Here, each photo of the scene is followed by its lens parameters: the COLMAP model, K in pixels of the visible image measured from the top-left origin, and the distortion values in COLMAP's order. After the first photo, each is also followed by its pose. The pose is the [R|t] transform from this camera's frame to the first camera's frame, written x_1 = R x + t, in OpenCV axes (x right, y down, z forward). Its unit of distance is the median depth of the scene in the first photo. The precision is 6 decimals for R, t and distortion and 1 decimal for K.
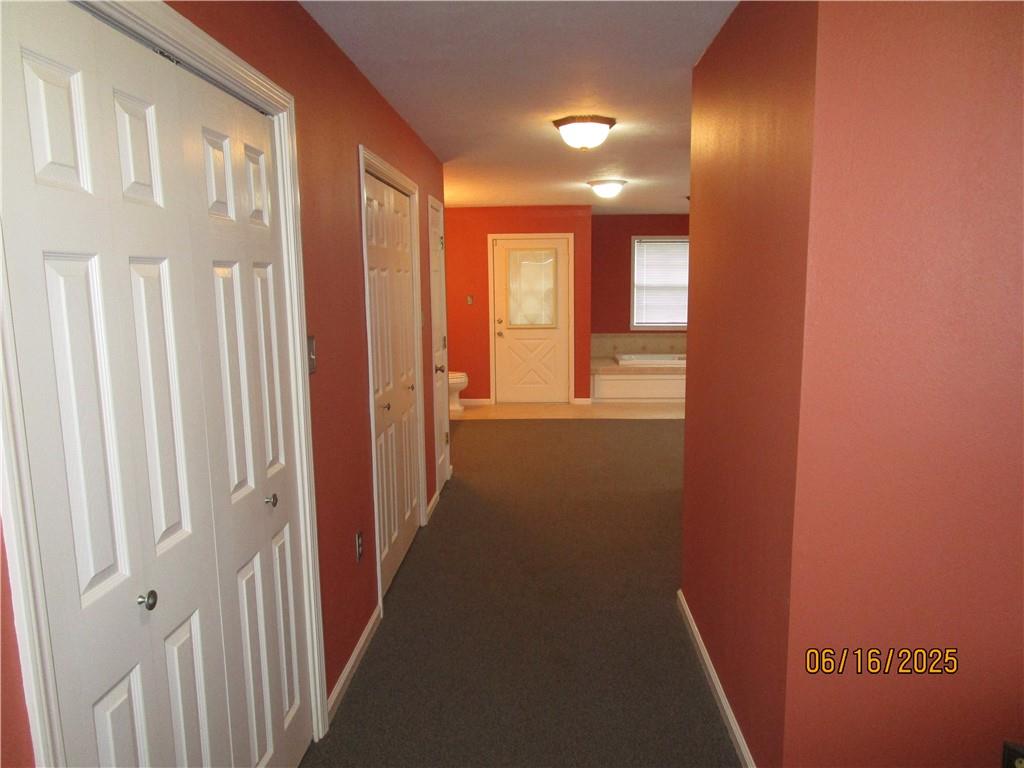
lens RADIAL K [[725.4, 0, 513.9], [0, 725.4, 384.9], [0, 0, 1]] dist [-0.002829, 0.000132]
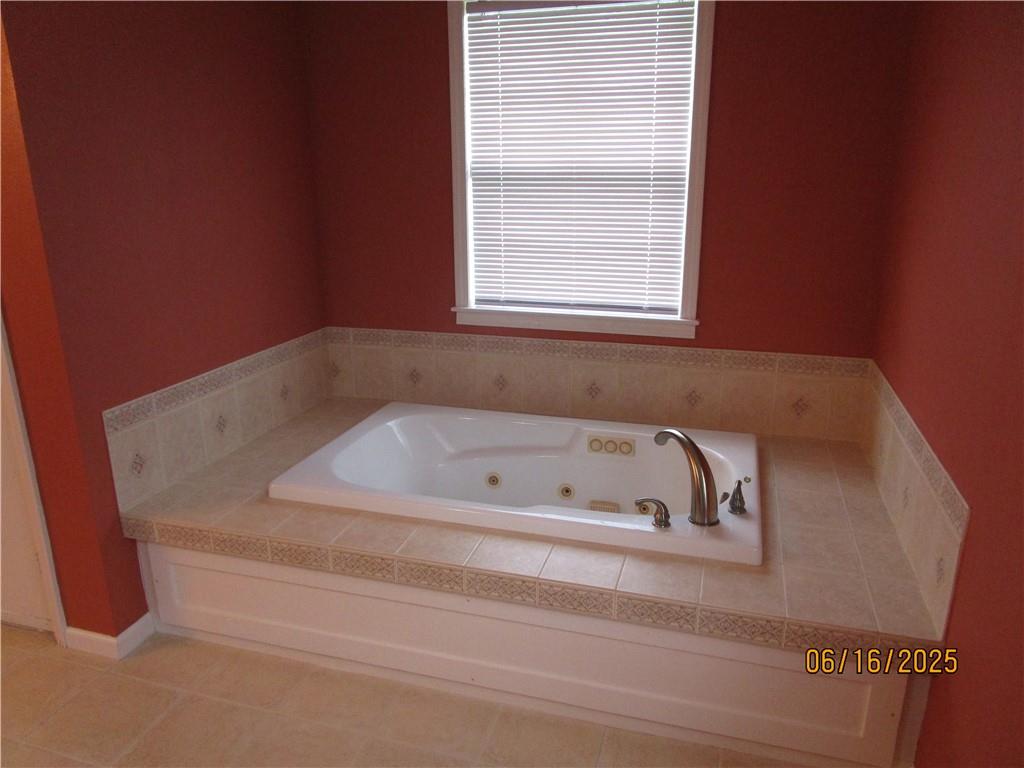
lens RADIAL K [[725.4, 0, 510.5], [0, 725.4, 385.1], [0, 0, 1]] dist [-0.002829, 0.000132]
pose [[0.967568, 0.086779, -0.237236, 0.256121], [-0.047946, 0.985158, 0.164815, -0.101303], [0.248018, -0.148096, 0.957369, 0.717678]]
